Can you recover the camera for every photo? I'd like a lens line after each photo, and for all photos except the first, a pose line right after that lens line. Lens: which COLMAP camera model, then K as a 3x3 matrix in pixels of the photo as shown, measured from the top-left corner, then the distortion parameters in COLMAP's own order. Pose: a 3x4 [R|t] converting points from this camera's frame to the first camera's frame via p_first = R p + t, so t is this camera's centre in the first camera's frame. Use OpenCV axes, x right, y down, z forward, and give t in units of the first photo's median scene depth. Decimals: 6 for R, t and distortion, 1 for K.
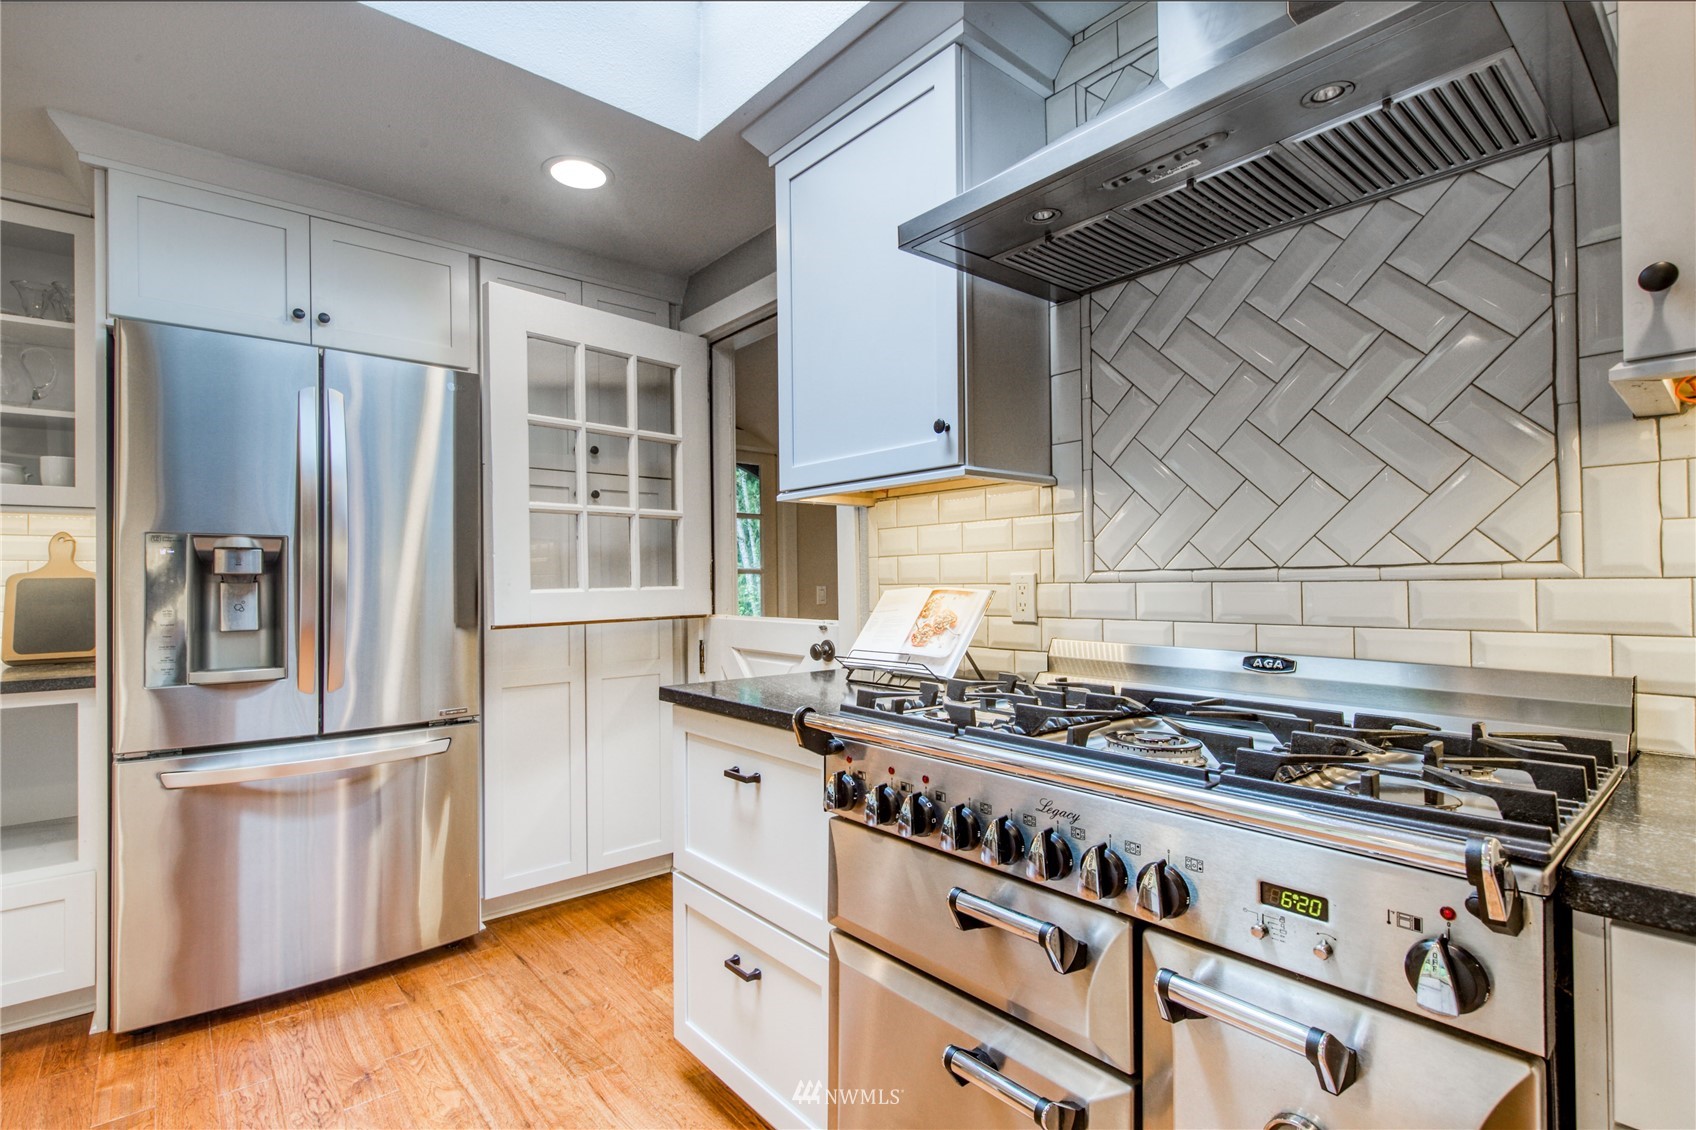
lens RADIAL K [[796.7, 0, 848.0], [0, 796.7, 565.0], [0, 0, 1]] dist [0.001408, 0.000088]
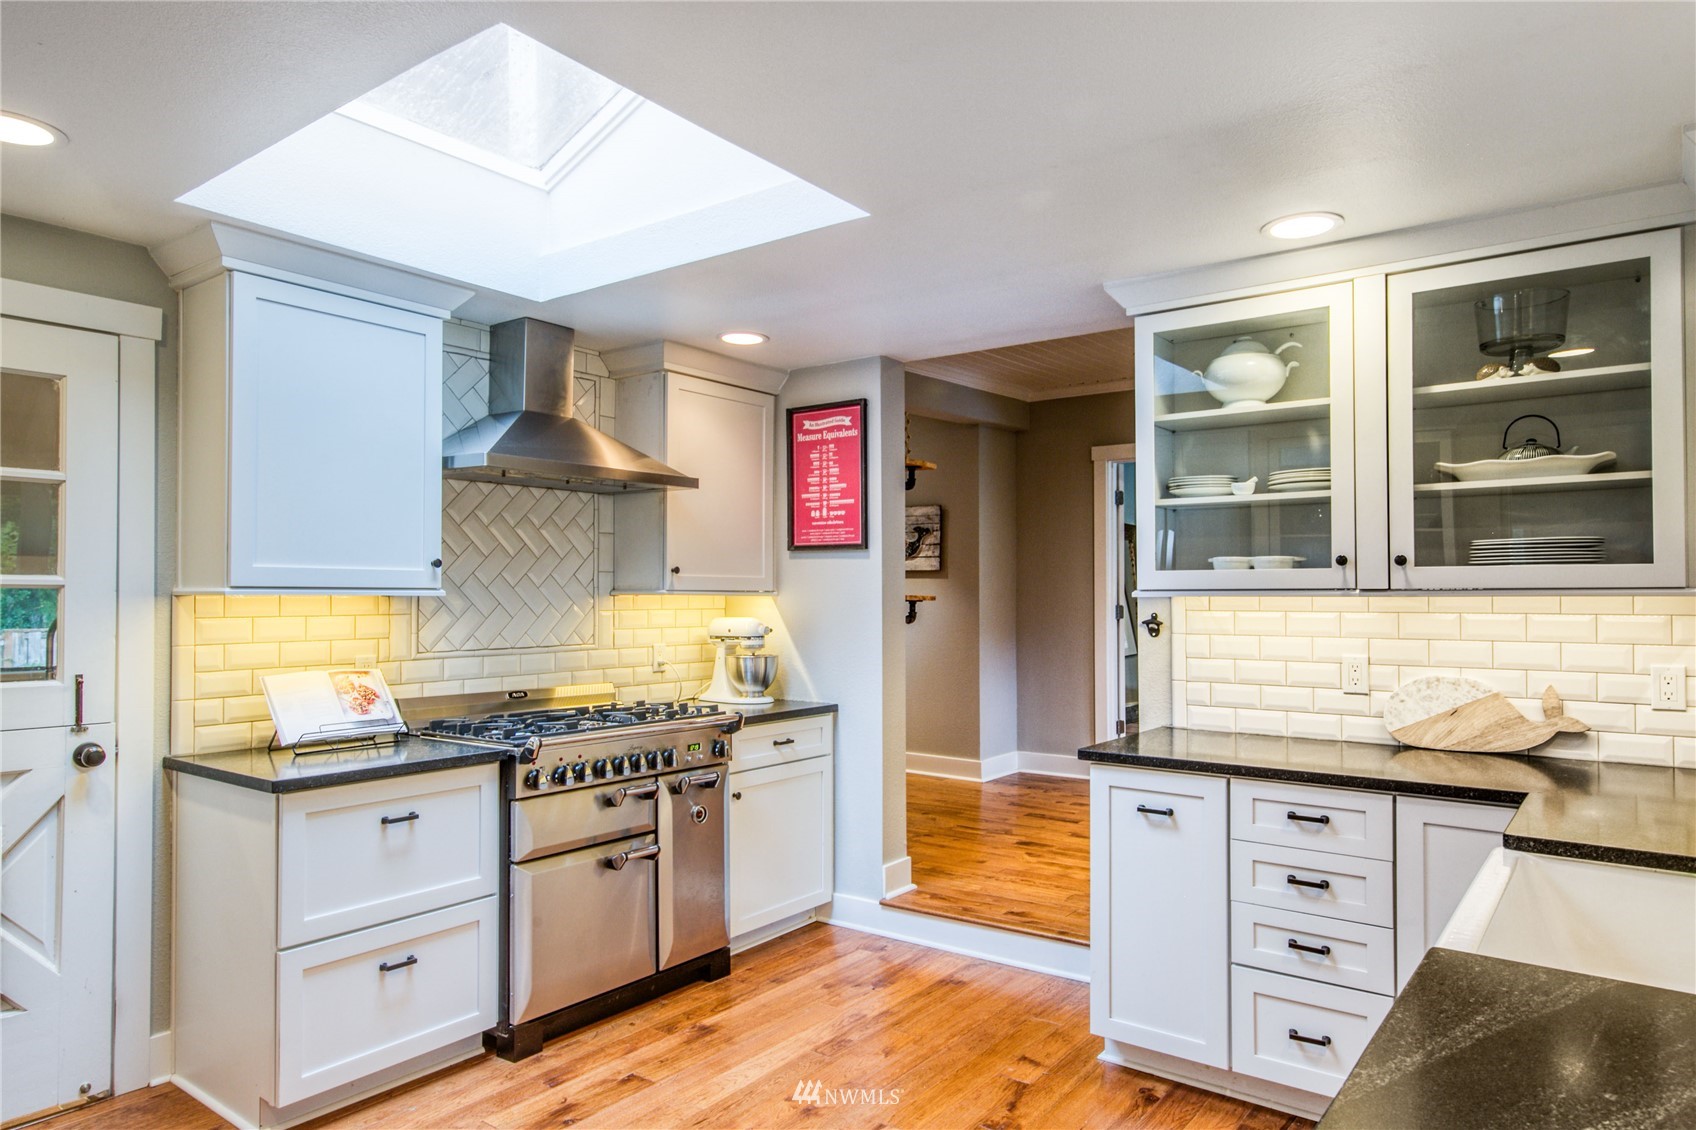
lens RADIAL K [[1155.8, 0, 848.0], [0, 1155.8, 565.0], [0, 0, 1]] dist [0.001659, 0.000602]
pose [[-0.227229, 0.020501, 0.973625, -2.395340], [-0.021895, 0.999418, -0.026154, -0.141254], [-0.973595, -0.027260, -0.226648, 0.777443]]
